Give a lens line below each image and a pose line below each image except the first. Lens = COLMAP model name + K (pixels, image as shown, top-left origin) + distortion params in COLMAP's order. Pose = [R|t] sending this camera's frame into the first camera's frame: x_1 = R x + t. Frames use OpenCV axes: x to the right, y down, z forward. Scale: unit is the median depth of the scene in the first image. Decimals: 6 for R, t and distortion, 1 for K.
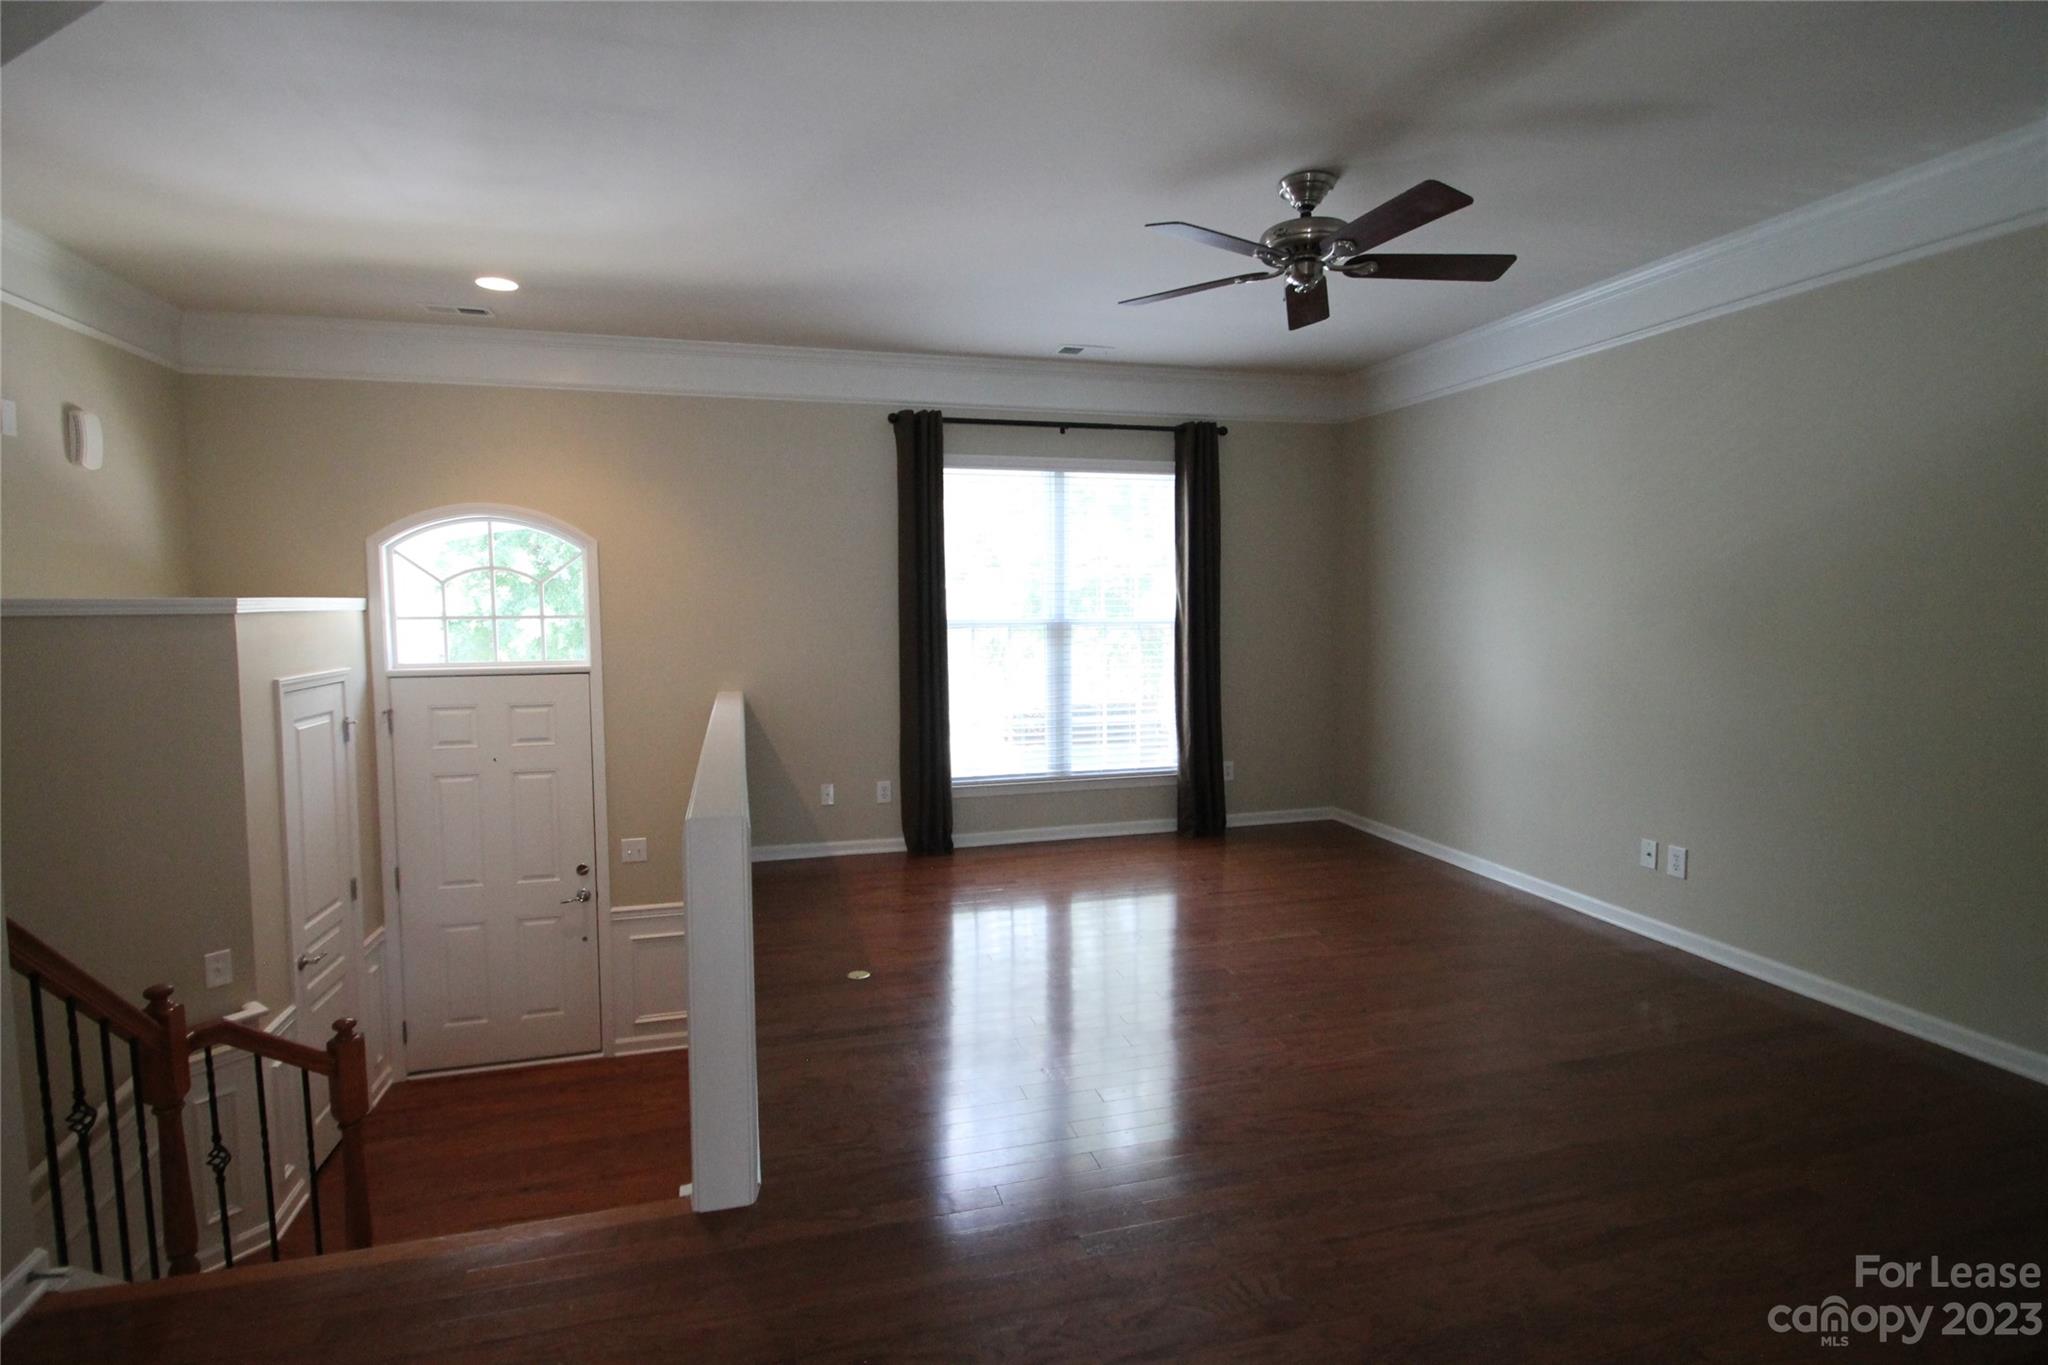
lens RADIAL K [[967.2, 0, 989.5], [0, 967.2, 675.2], [0, 0, 1]] dist [0.011662, -0.015143]
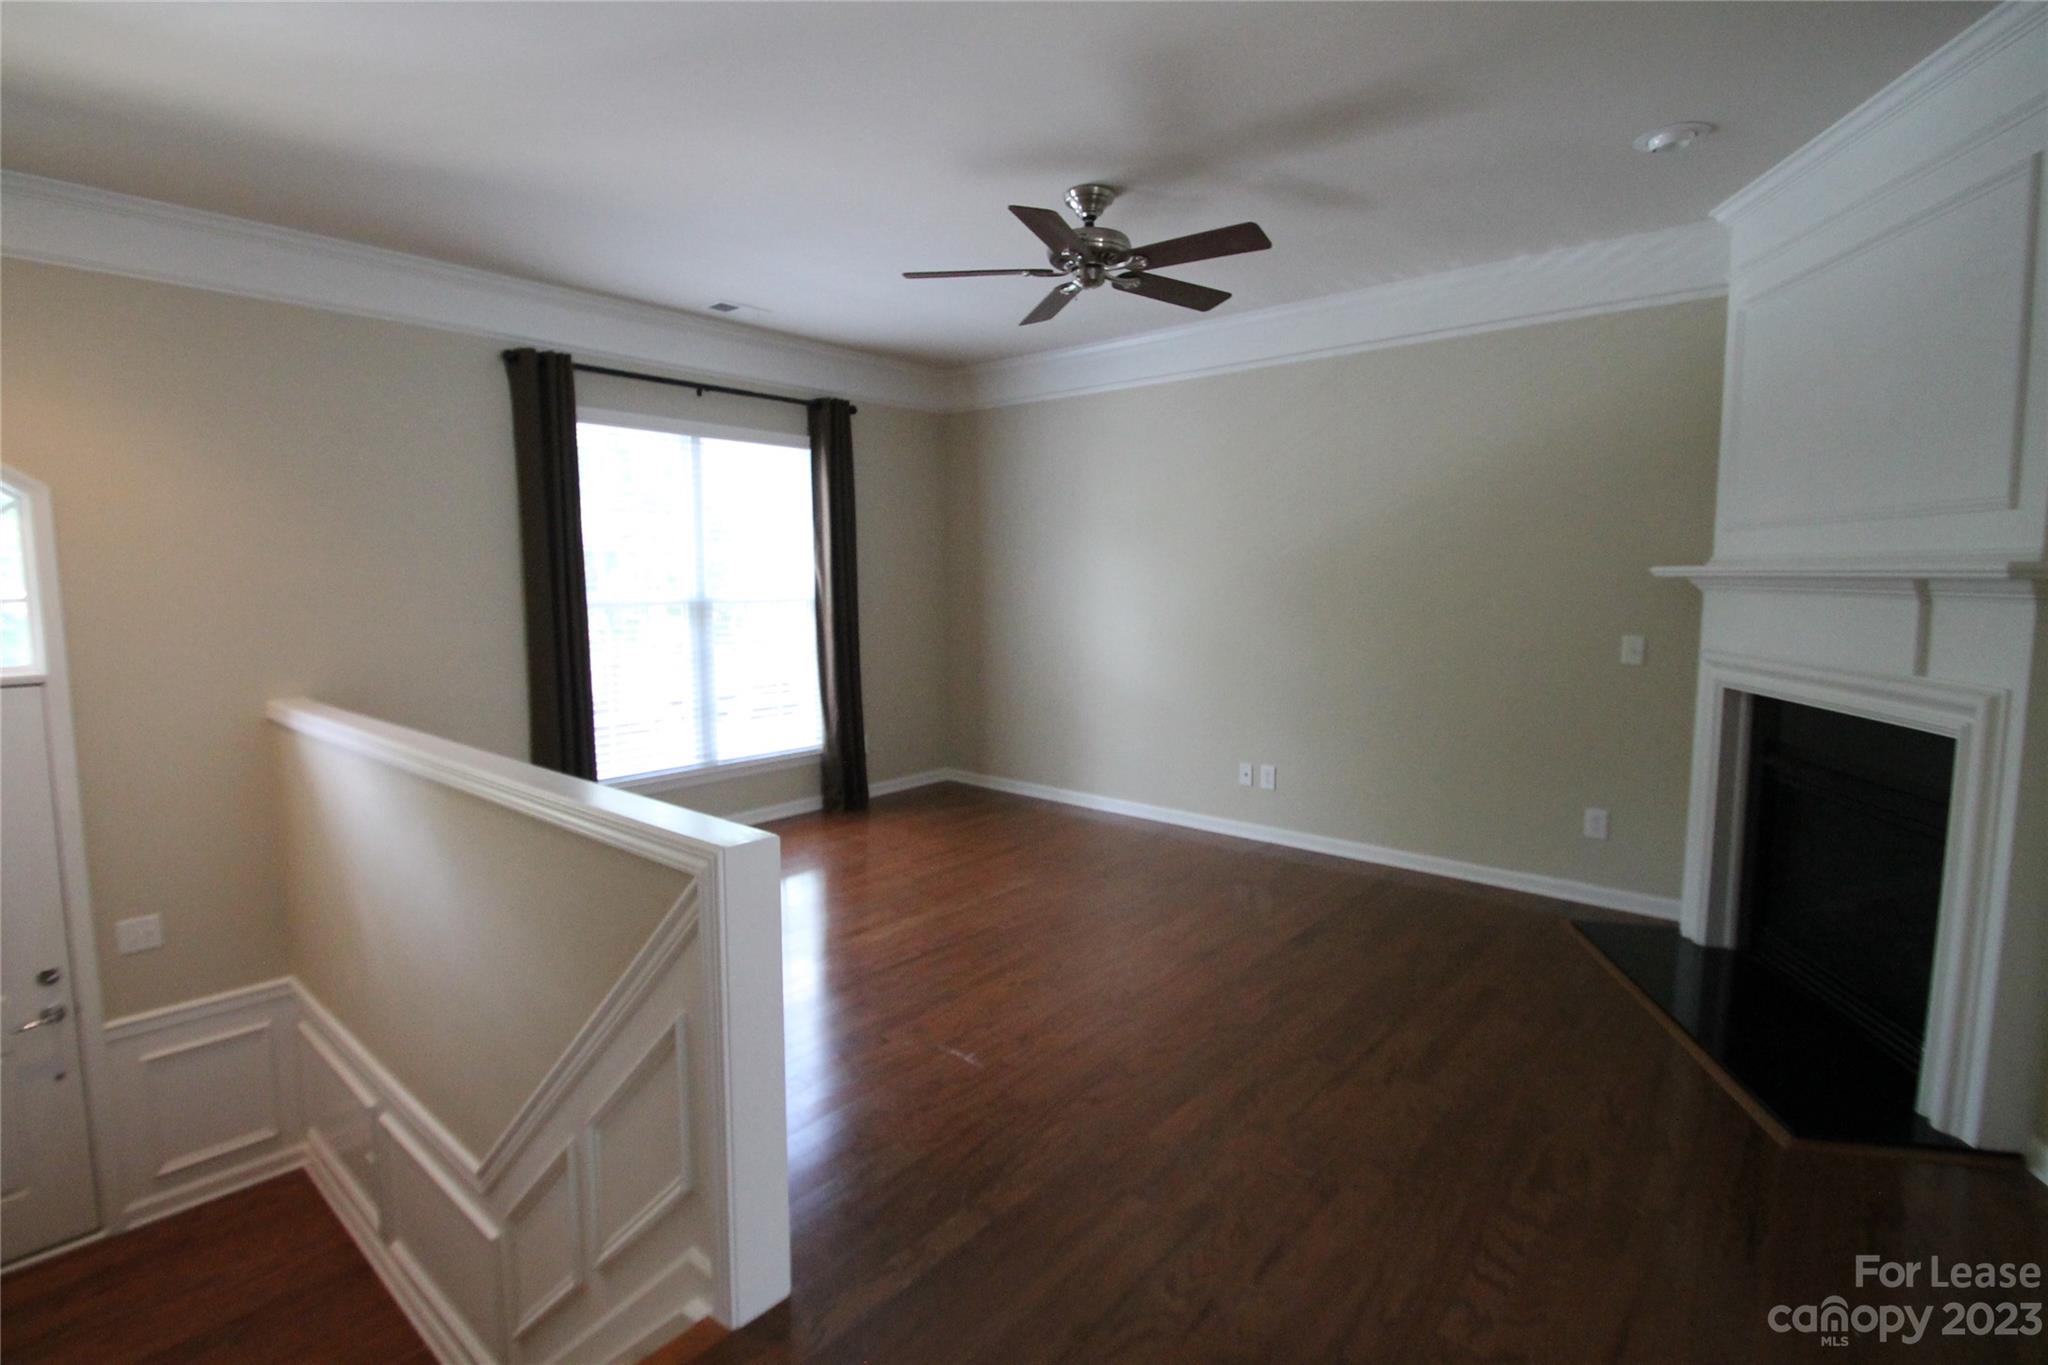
lens RADIAL K [[967.2, 0, 988.2], [0, 967.2, 669.3], [0, 0, 1]] dist [0.011662, -0.015143]
pose [[0.837382, -0.051068, 0.544228, -0.223237], [0.041896, 0.998694, 0.029249, -0.005156], [-0.545010, -0.001692, 0.838428, 0.080750]]
